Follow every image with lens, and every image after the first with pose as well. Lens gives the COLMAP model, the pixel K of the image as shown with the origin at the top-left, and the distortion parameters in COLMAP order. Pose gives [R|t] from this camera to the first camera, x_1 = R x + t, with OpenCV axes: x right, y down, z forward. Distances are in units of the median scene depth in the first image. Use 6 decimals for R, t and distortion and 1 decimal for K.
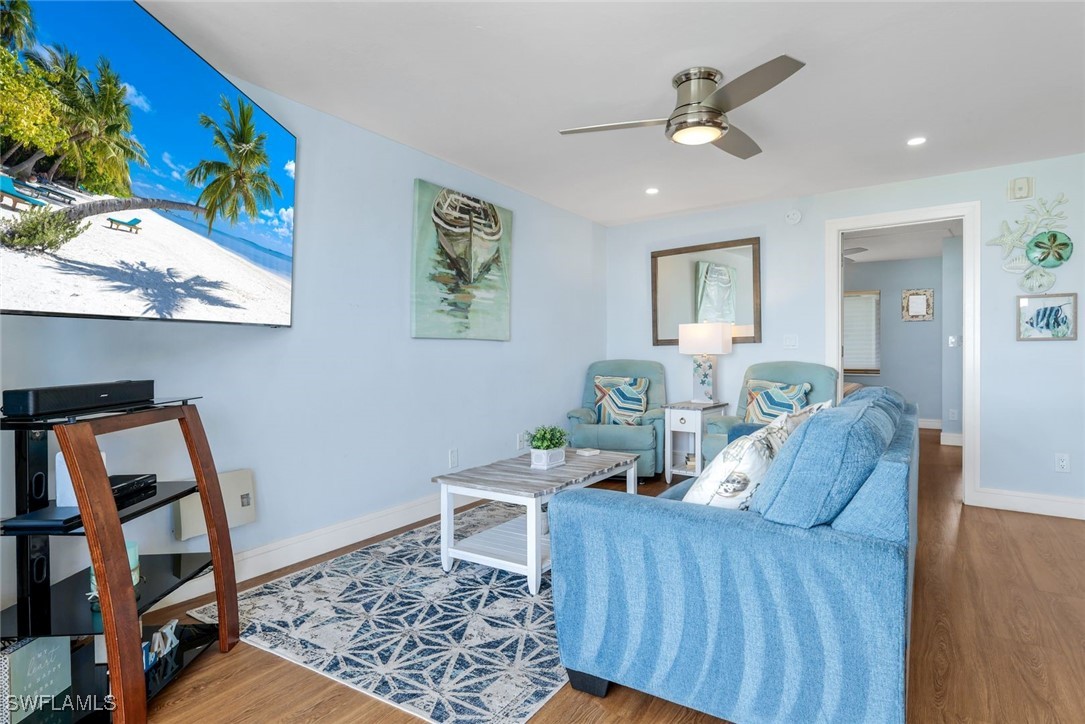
lens RADIAL K [[582.1, 0, 537.7], [0, 582.1, 356.5], [0, 0, 1]] dist [0.004423, 0.000305]
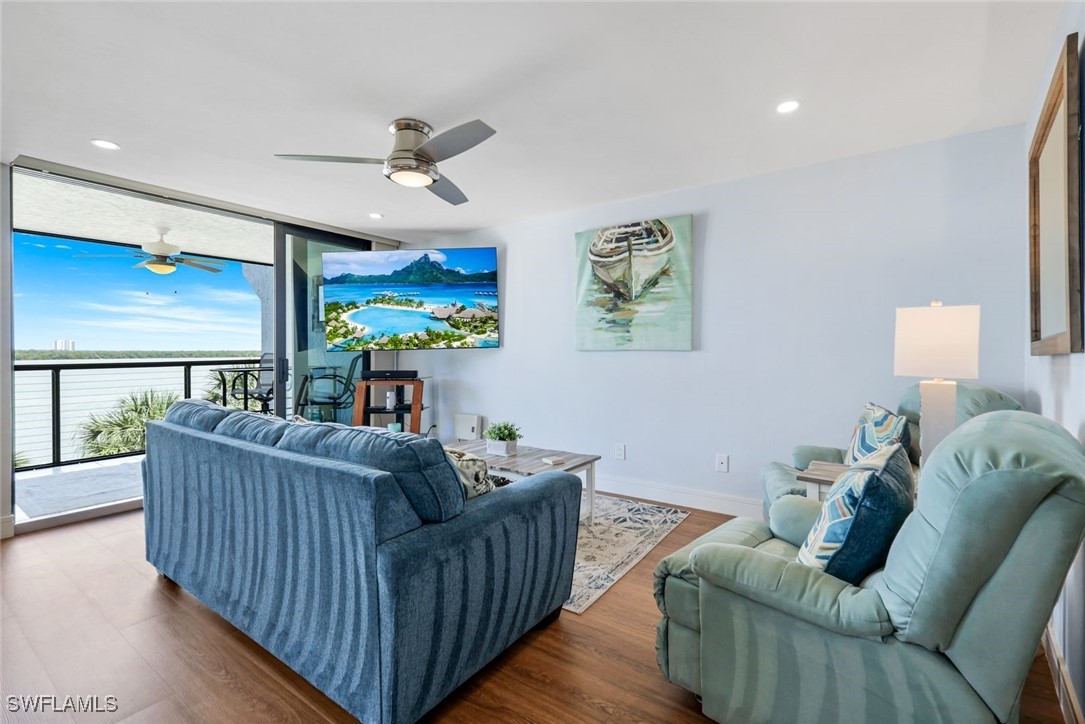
lens RADIAL K [[473.0, 0, 542.8], [0, 473.0, 359.2], [0, 0, 1]] dist [-0.002275, -0.000422]
pose [[-0.021453, 0.020969, -0.999550, 0.828843], [-0.002315, 0.999776, 0.021024, -0.032763], [0.999767, 0.002765, -0.021400, 0.876533]]
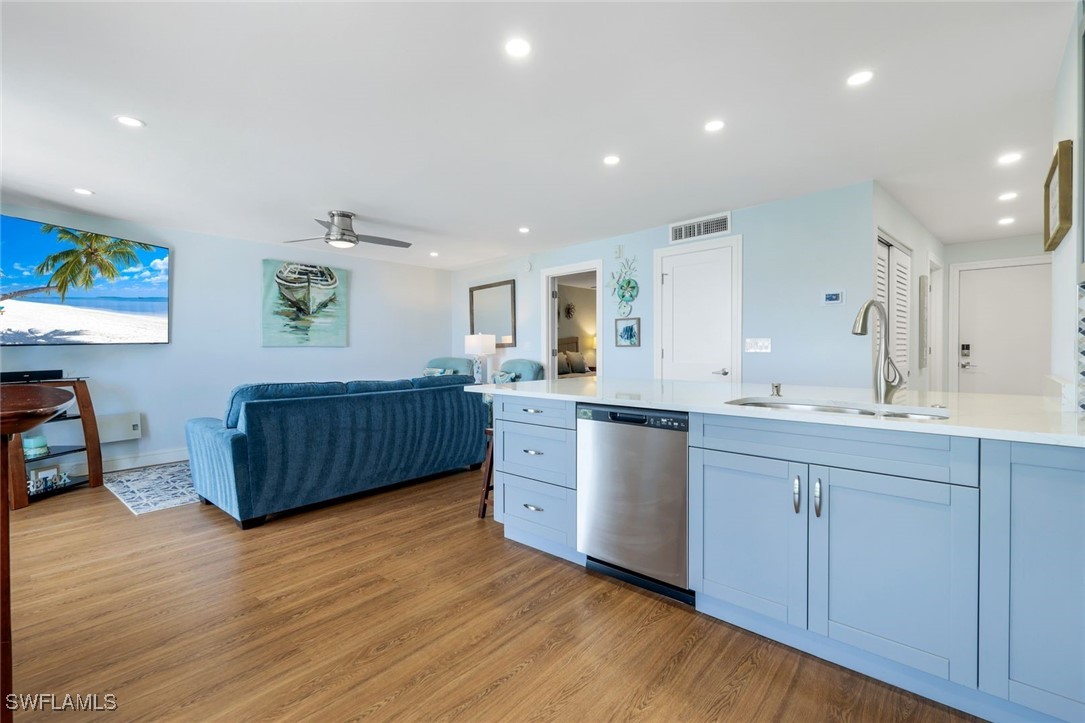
lens RADIAL K [[484.4, 0, 538.3], [0, 484.4, 357.7], [0, 0, 1]] dist [0.013768, -0.000342]
pose [[0.989382, -0.000525, -0.145339, 0.796855], [0.002488, 0.999908, 0.013326, -0.014993], [0.145318, -0.013546, 0.989292, -0.349804]]
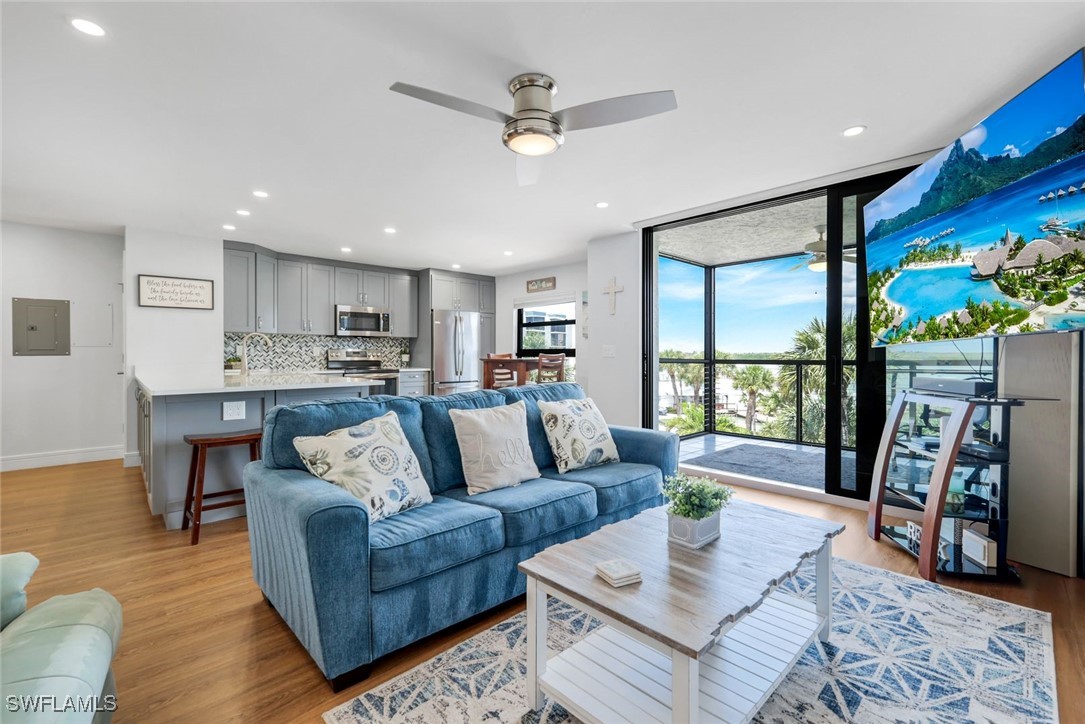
lens RADIAL K [[484.4, 0, 525.5], [0, 484.4, 390.1], [0, 0, 1]] dist [0.013768, -0.000342]
pose [[-0.968406, -0.019584, 0.248608, 0.063415], [0.001614, 0.996399, 0.084777, -0.026845], [-0.249373, 0.082499, -0.964887, 1.279323]]
